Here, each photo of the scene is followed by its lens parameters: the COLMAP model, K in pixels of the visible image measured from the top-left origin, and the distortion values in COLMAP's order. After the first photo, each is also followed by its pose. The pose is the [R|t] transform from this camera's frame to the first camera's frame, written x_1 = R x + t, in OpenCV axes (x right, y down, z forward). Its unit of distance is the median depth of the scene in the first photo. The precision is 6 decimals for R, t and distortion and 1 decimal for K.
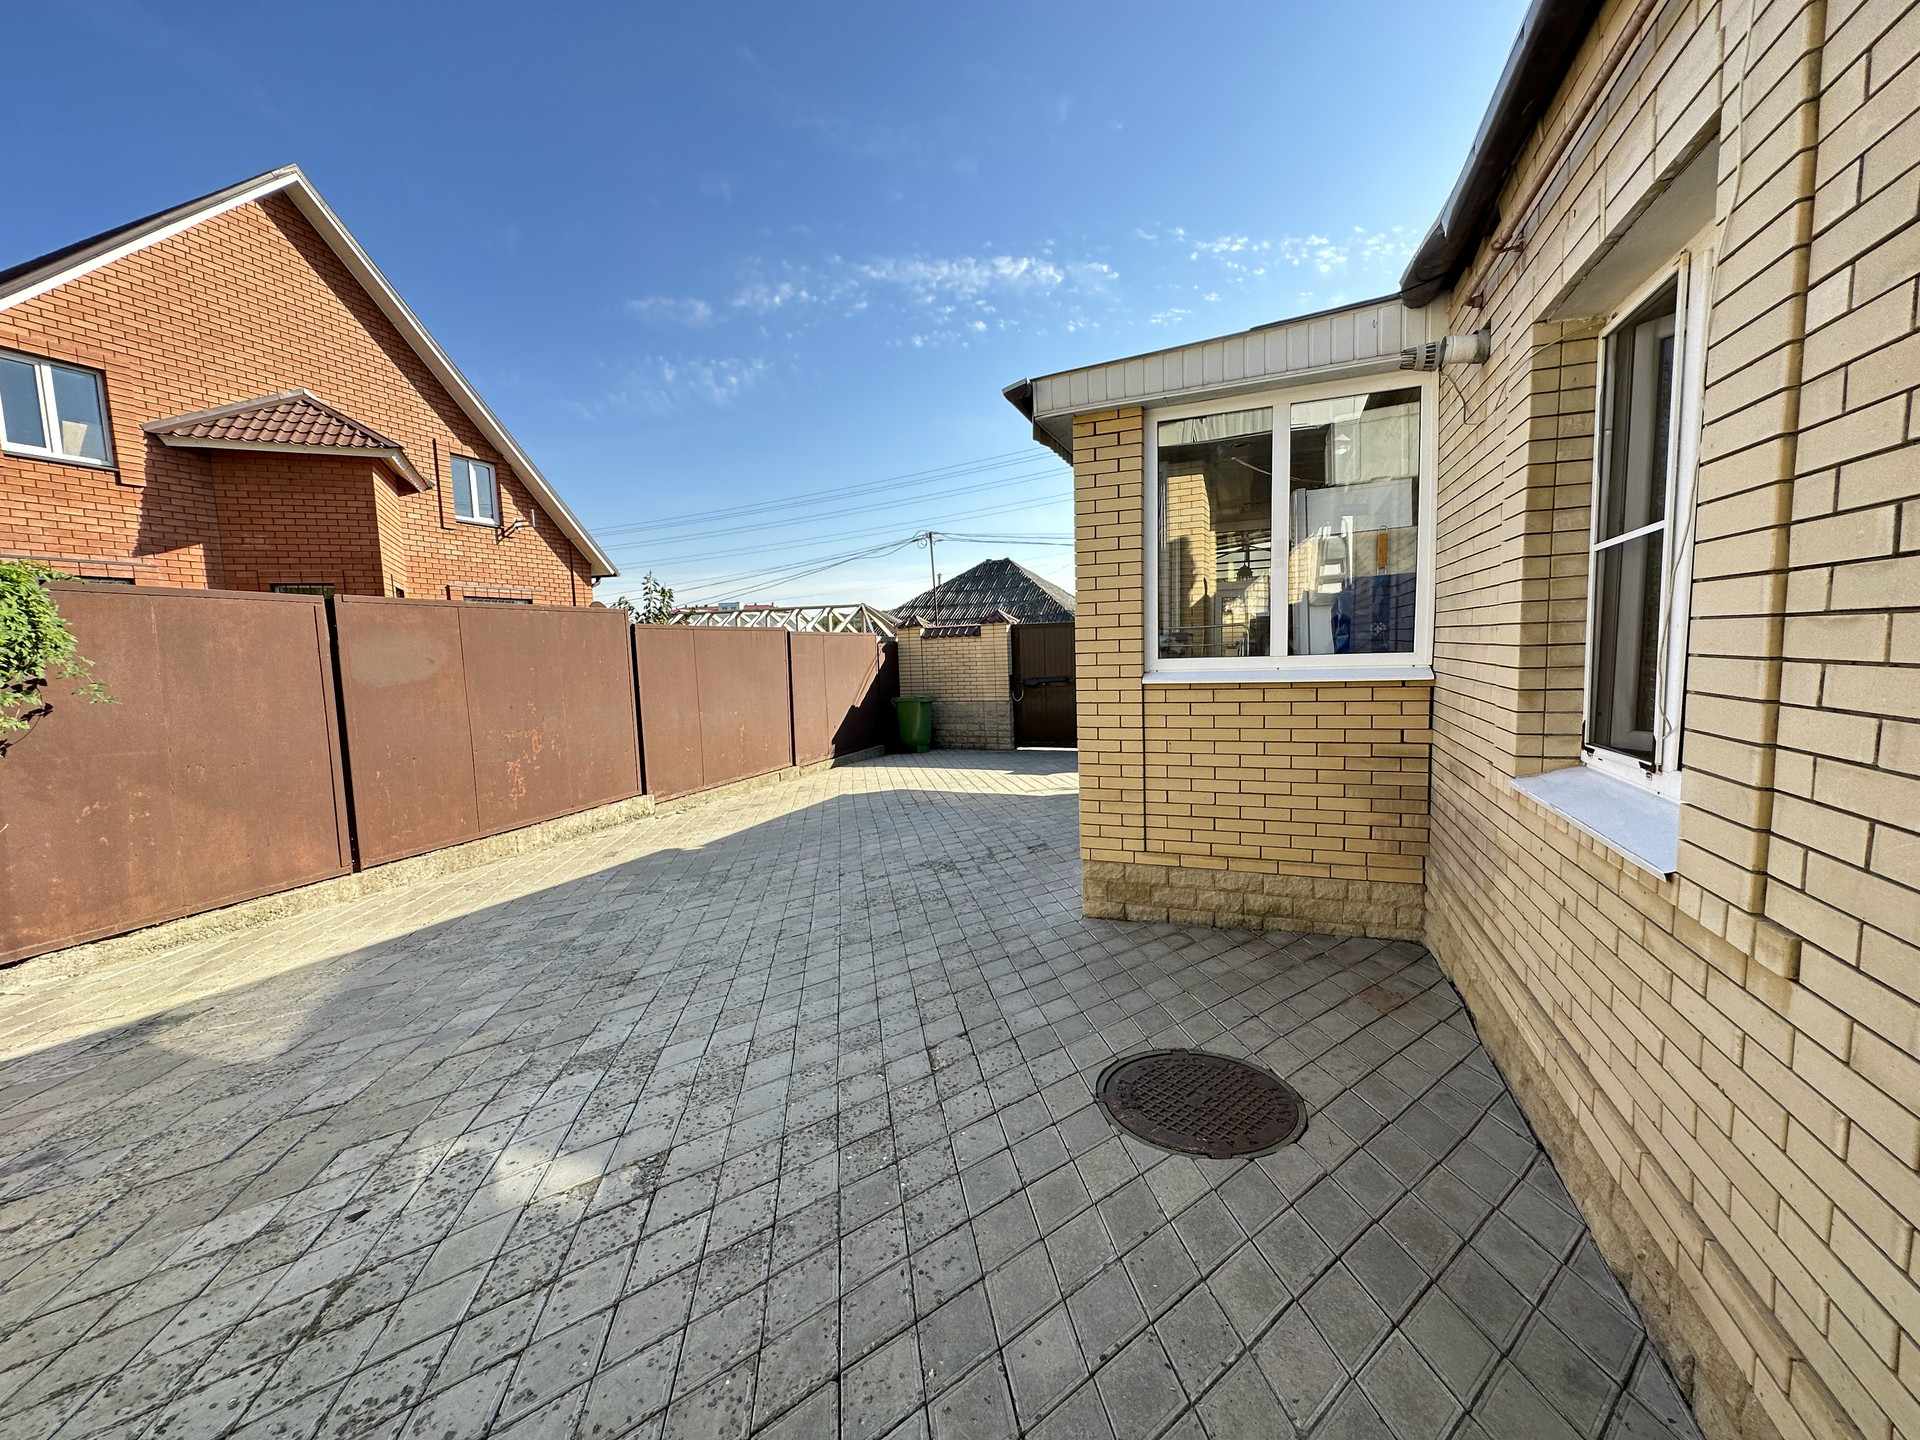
lens RADIAL K [[762.1, 0, 957.4], [0, 762.1, 717.4], [0, 0, 1]] dist [-0.002505, 0.000643]
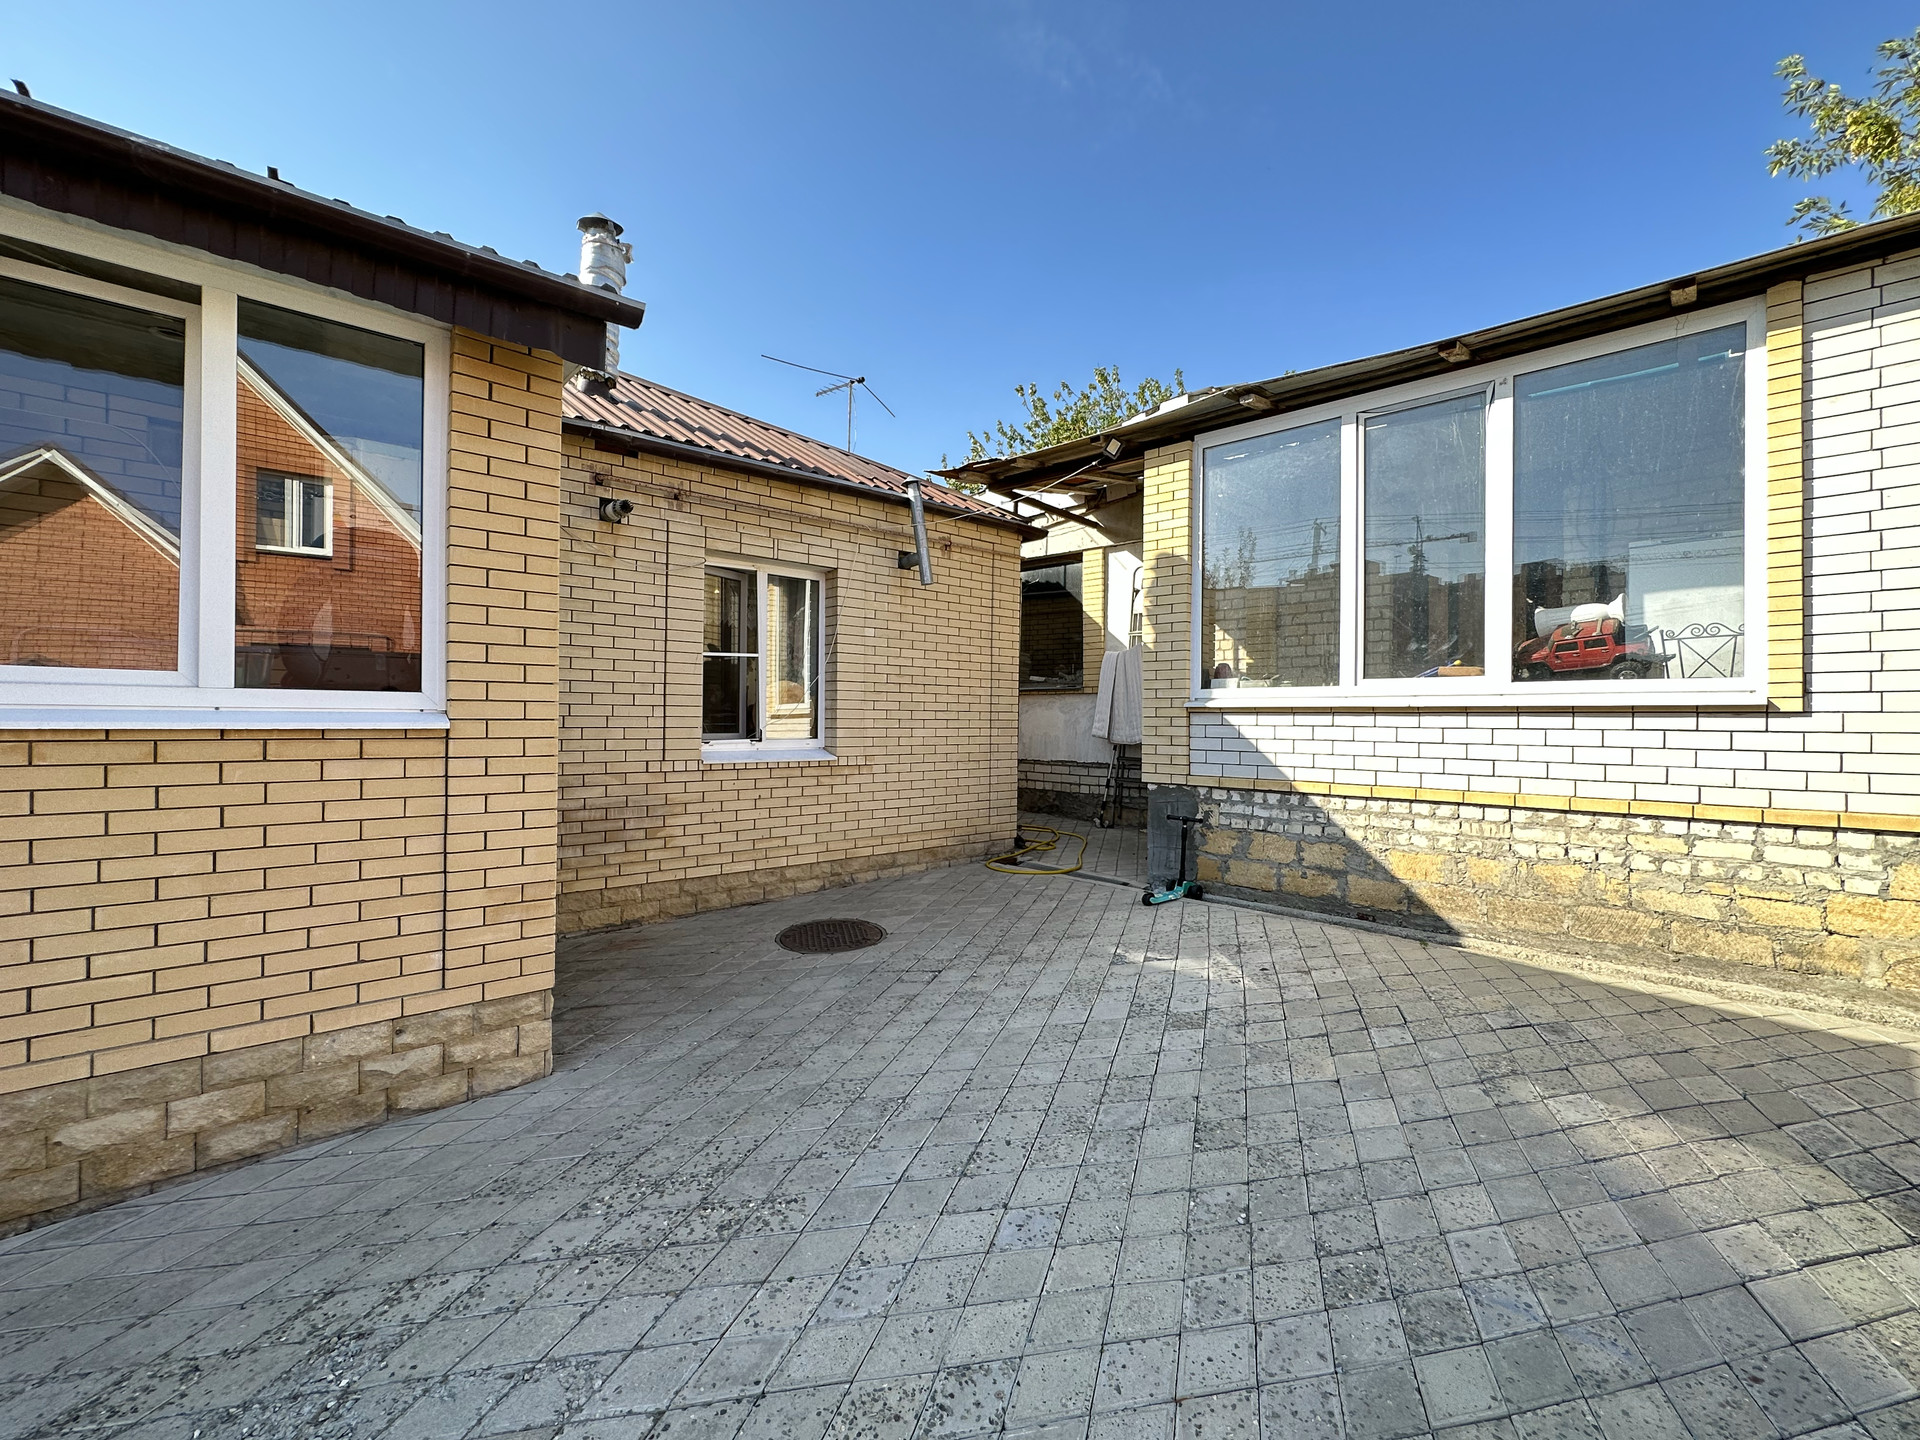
lens RADIAL K [[810.0, 0, 957.7], [0, 810.0, 718.7], [0, 0, 1]] dist [-0.001707, 0.000598]
pose [[-0.888943, 0.020320, 0.457566, -0.557642], [0.060054, 0.995562, 0.072458, -0.093913], [-0.454063, 0.091890, -0.886218, 1.655409]]
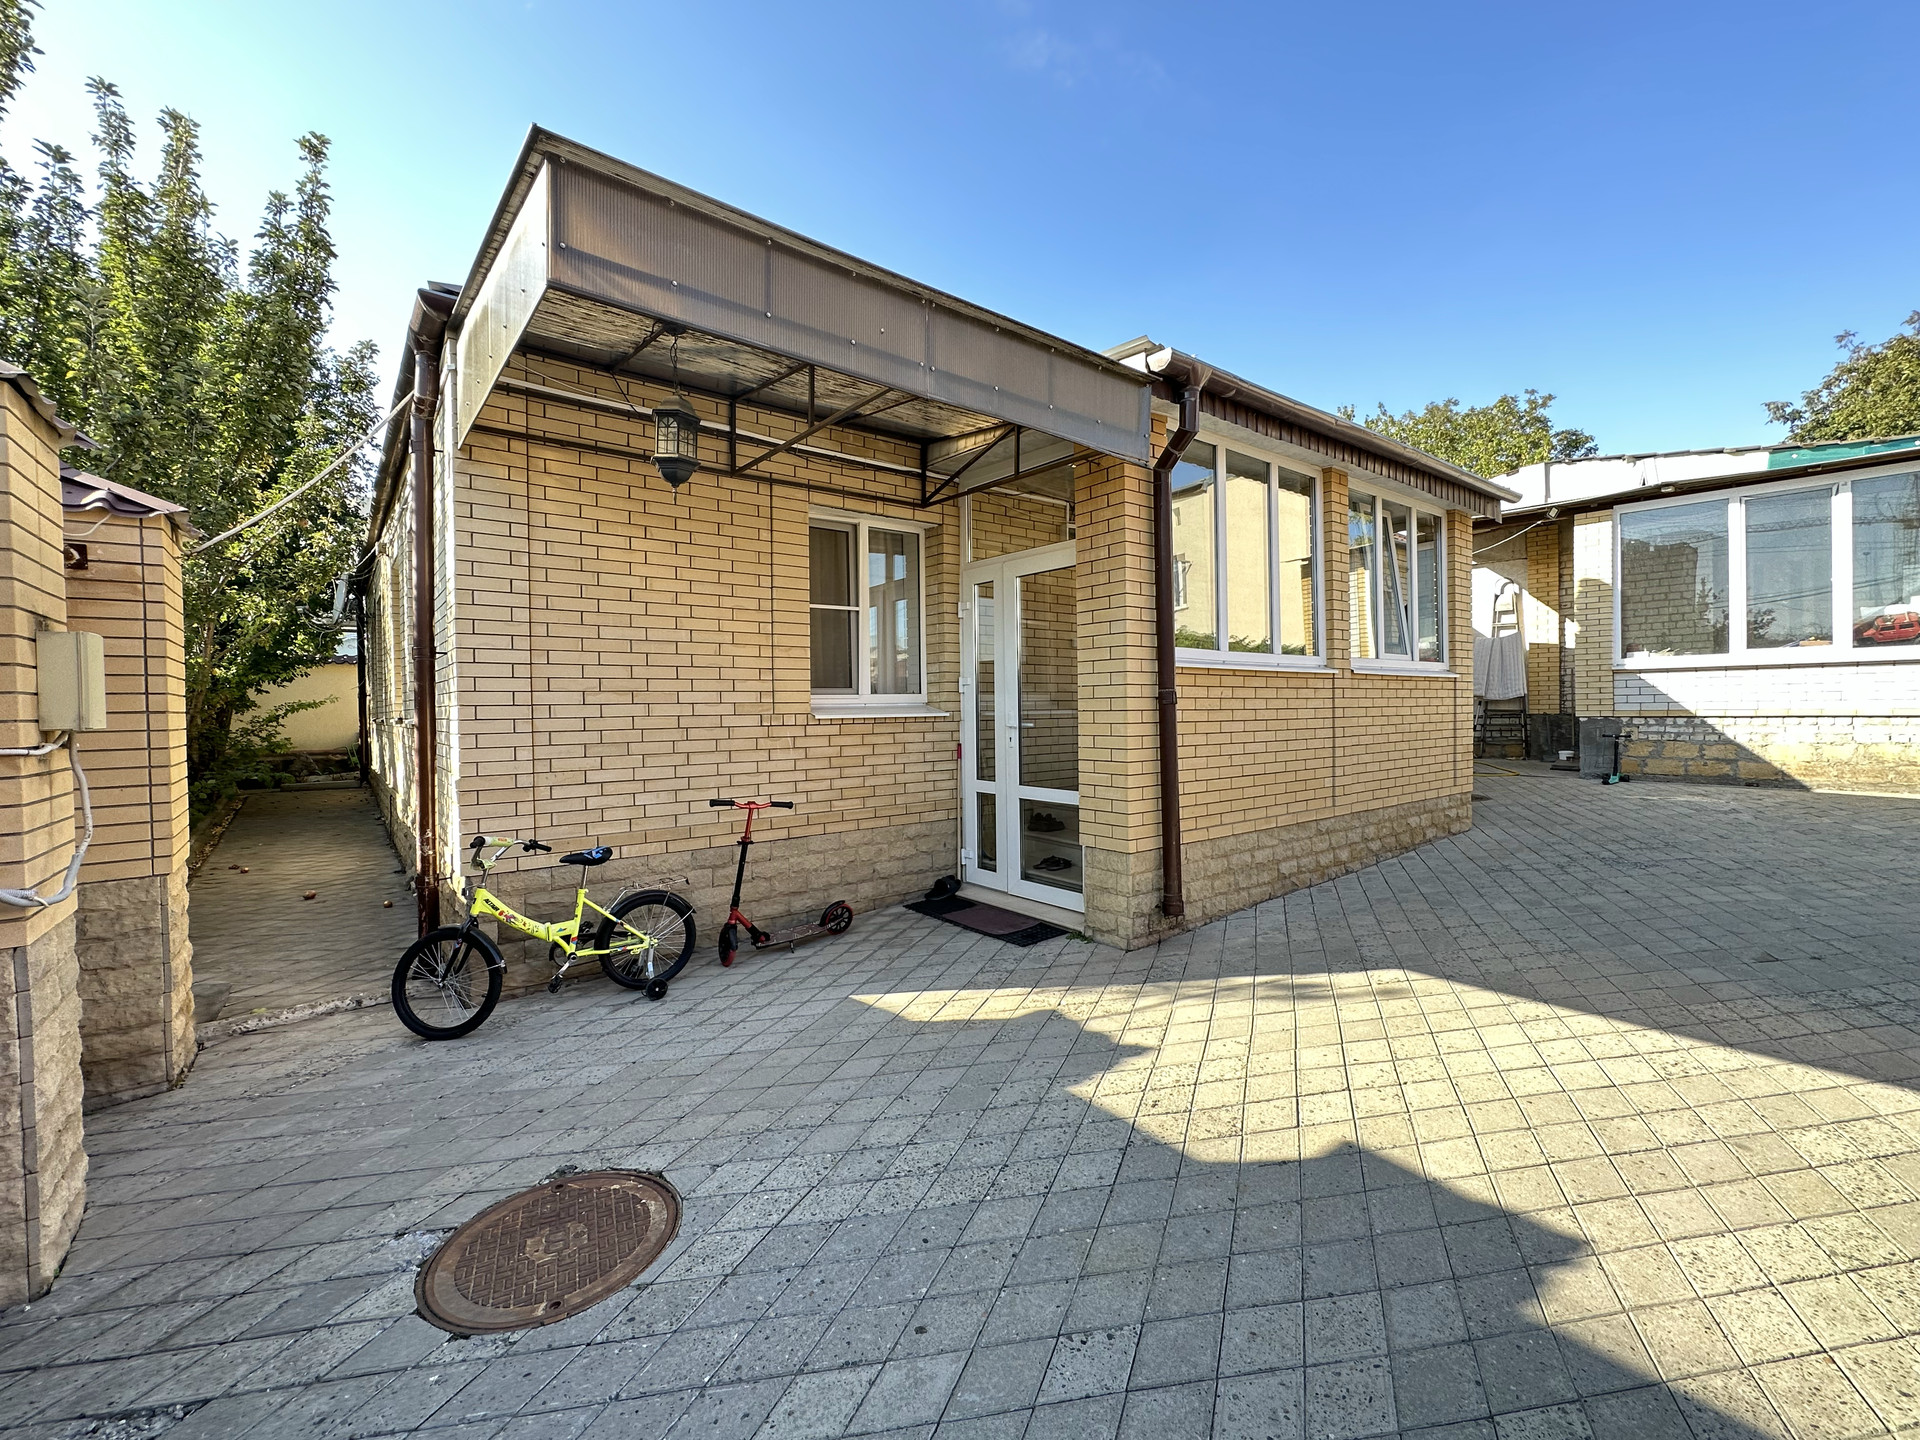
lens RADIAL K [[810.0, 0, 959.8], [0, 810.0, 717.2], [0, 0, 1]] dist [-0.001707, 0.000598]
pose [[-0.865694, 0.035471, 0.499315, 0.271625], [0.086318, 0.993122, 0.079104, -0.209987], [-0.493074, 0.111579, -0.862802, 3.334844]]
